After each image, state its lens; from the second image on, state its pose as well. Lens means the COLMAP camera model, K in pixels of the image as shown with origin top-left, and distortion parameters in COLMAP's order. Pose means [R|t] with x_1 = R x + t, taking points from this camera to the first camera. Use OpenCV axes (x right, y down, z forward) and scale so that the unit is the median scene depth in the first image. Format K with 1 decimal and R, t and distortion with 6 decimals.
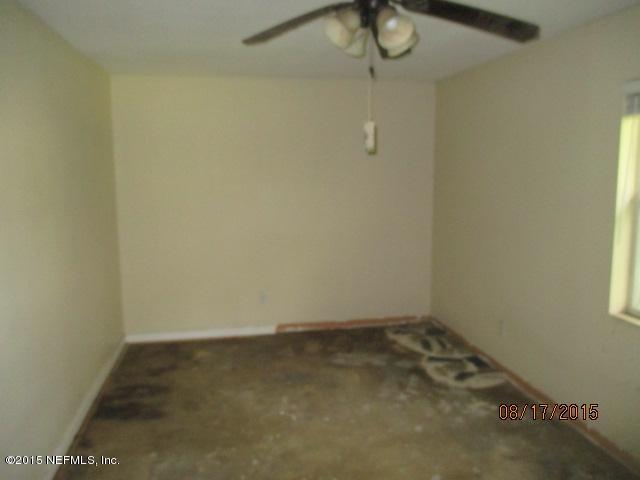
lens RADIAL K [[549.0, 0, 320.0], [0, 549.0, 240.0], [0, 0, 1]] dist [-0.011999, 0.000829]
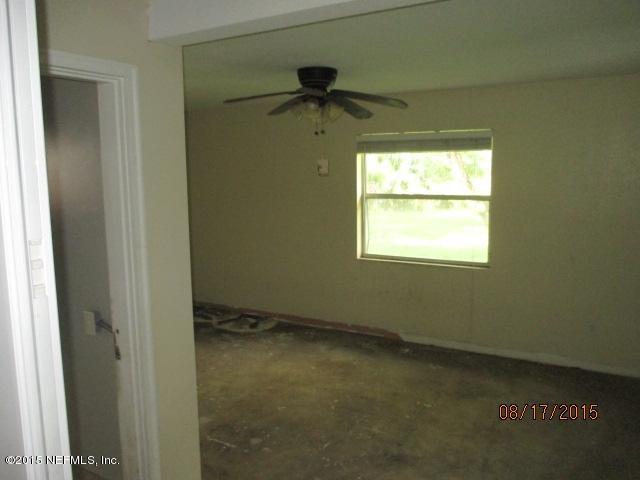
lens RADIAL K [[549.0, 0, 320.0], [0, 549.0, 240.0], [0, 0, 1]] dist [-0.011999, 0.000829]
pose [[0.649444, -0.104611, 0.753179, -0.772764], [0.118643, 0.992301, 0.035521, -0.006850], [-0.751097, 0.066291, 0.656856, -0.111560]]
